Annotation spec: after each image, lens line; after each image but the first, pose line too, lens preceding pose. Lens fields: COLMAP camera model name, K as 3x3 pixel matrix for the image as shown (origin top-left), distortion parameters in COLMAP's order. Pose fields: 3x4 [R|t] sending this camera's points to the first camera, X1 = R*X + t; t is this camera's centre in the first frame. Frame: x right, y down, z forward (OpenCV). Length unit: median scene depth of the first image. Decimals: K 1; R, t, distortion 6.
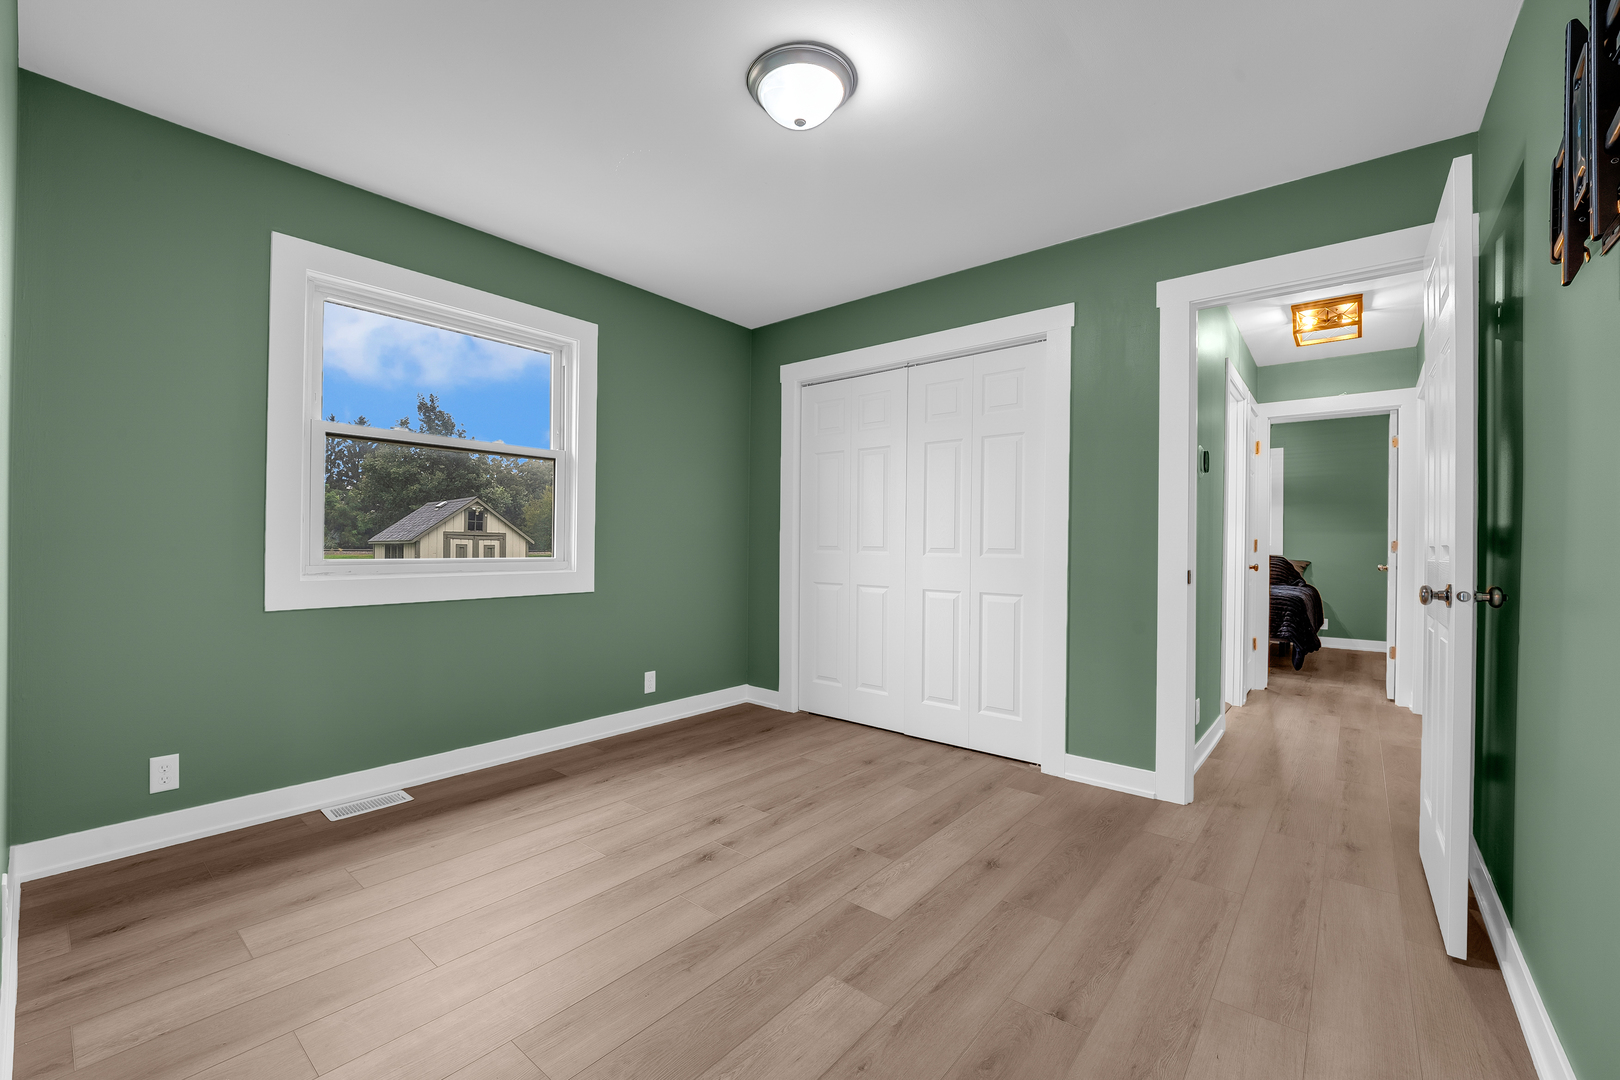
lens RADIAL K [[664.1, 0, 820.5], [0, 664.1, 533.7], [0, 0, 1]] dist [-0.010920, -0.003898]
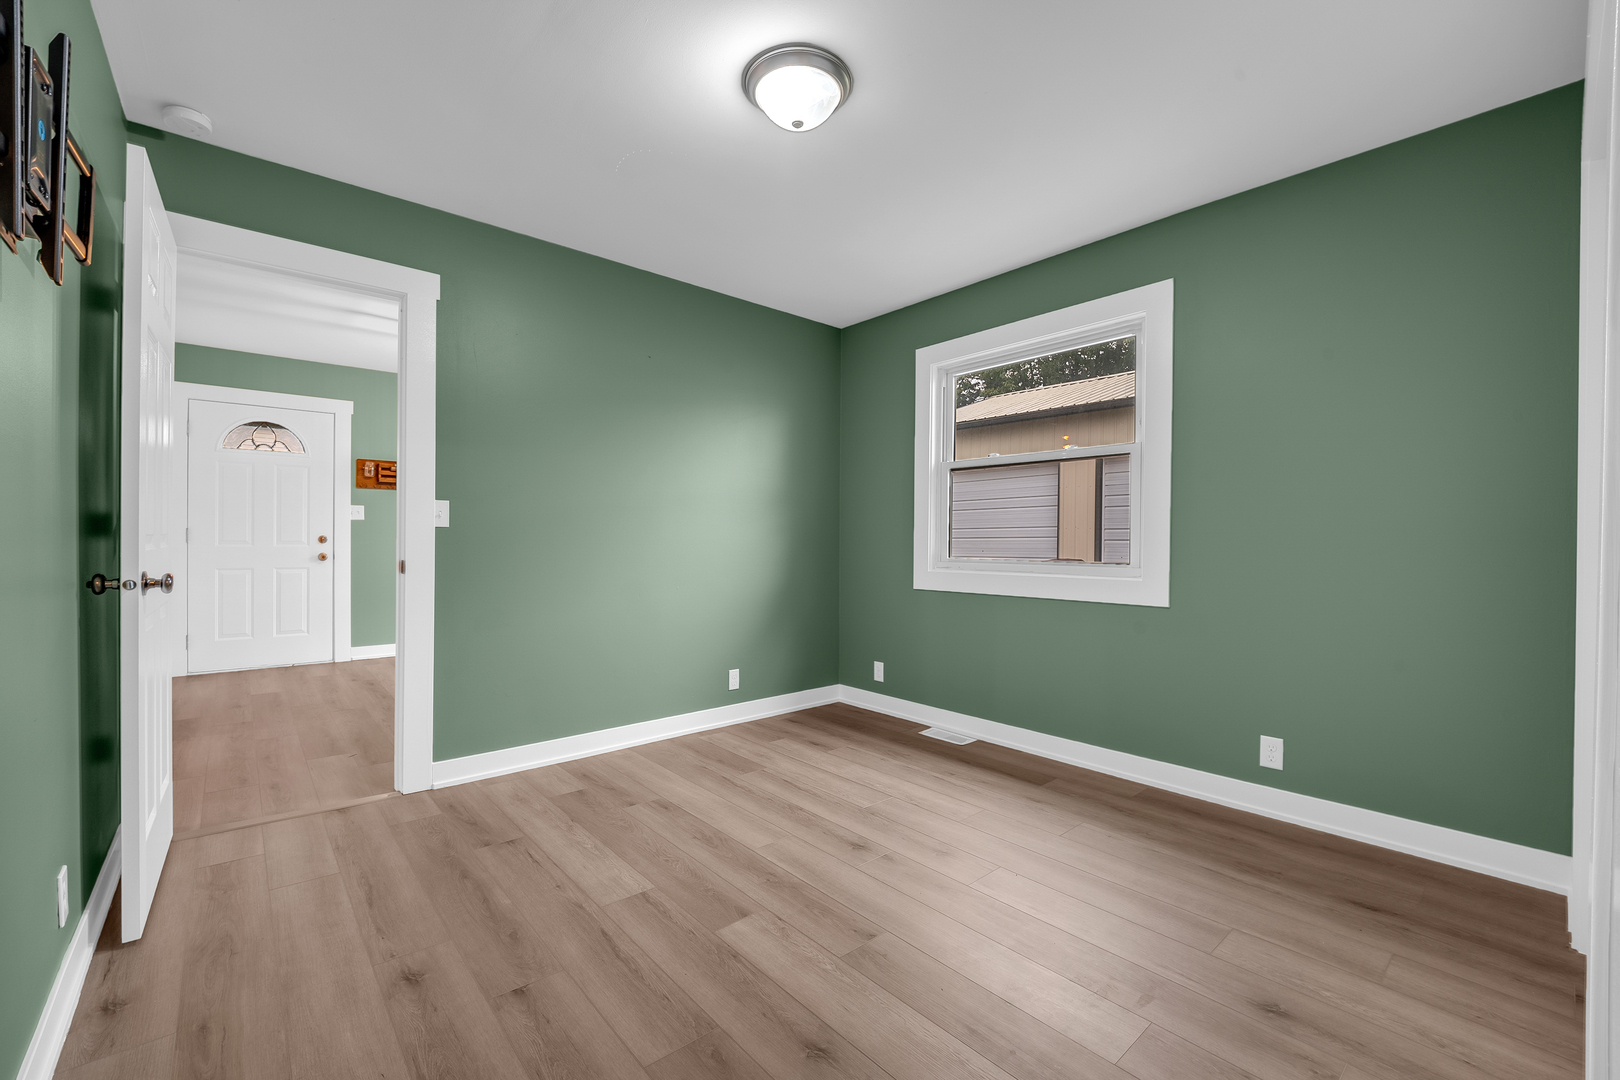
lens RADIAL K [[664.1, 0, 763.0], [0, 664.1, 551.7], [0, 0, 1]] dist [-0.010920, -0.003898]
pose [[-0.206960, 0.007744, -0.978319, 0.775975], [0.000356, 0.999969, 0.007840, 0.016032], [0.978349, 0.001274, -0.206957, 0.950782]]
